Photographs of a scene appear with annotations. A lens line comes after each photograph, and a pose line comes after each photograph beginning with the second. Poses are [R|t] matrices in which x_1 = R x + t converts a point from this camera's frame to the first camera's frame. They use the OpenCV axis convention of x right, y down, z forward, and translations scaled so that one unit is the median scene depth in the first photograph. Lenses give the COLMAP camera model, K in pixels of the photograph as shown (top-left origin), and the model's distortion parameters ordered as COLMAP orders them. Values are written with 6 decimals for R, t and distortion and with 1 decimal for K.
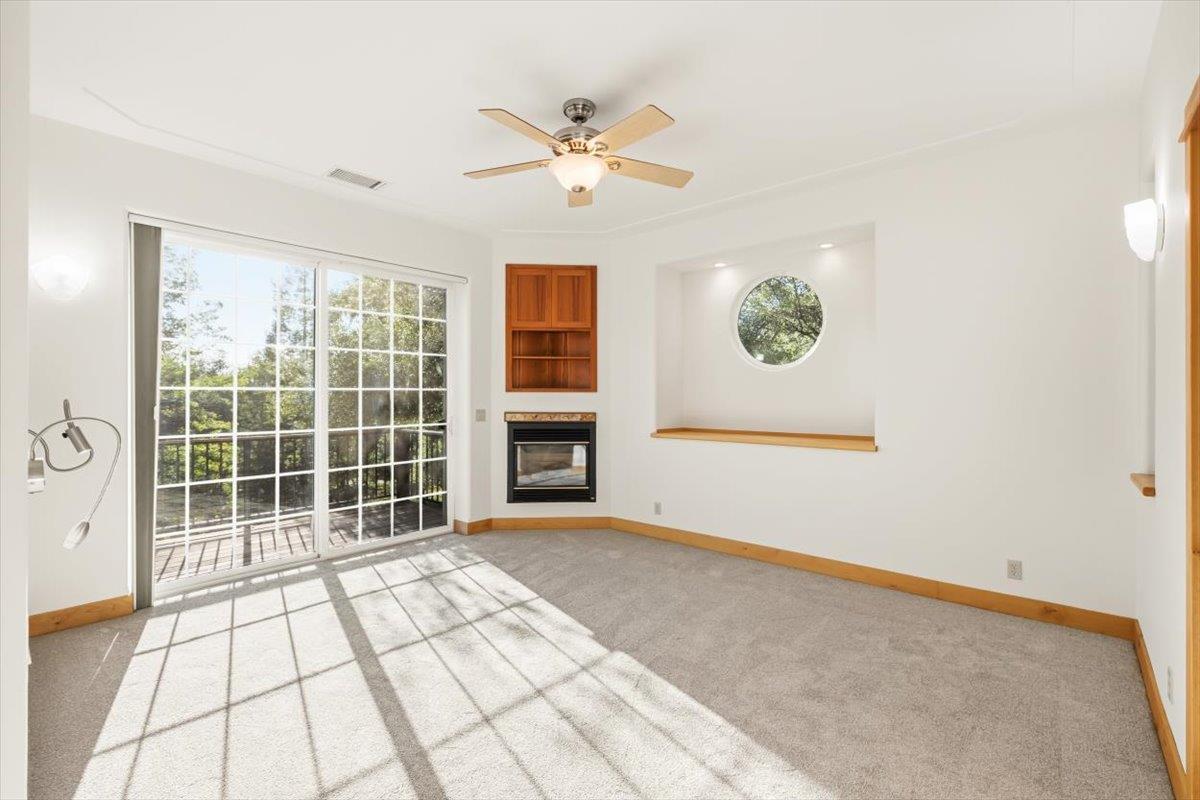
lens RADIAL K [[594.0, 0, 606.7], [0, 594.0, 394.3], [0, 0, 1]] dist [-0.001475, 0.000681]
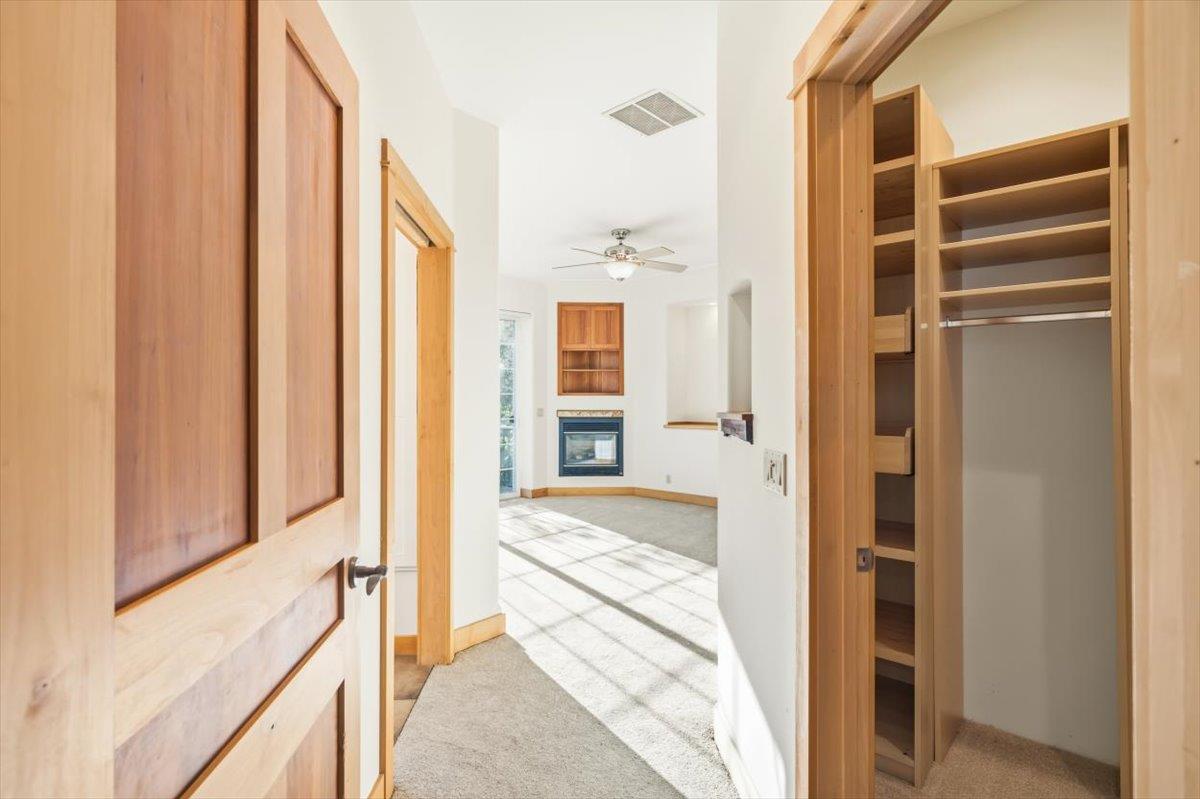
lens RADIAL K [[594.0, 0, 606.7], [0, 594.0, 393.8], [0, 0, 1]] dist [-0.001475, 0.000681]
pose [[0.999693, -0.000595, -0.024790, -0.022691], [0.000468, 0.999987, -0.005126, -0.000789], [0.024793, 0.005113, 0.999680, -0.371639]]
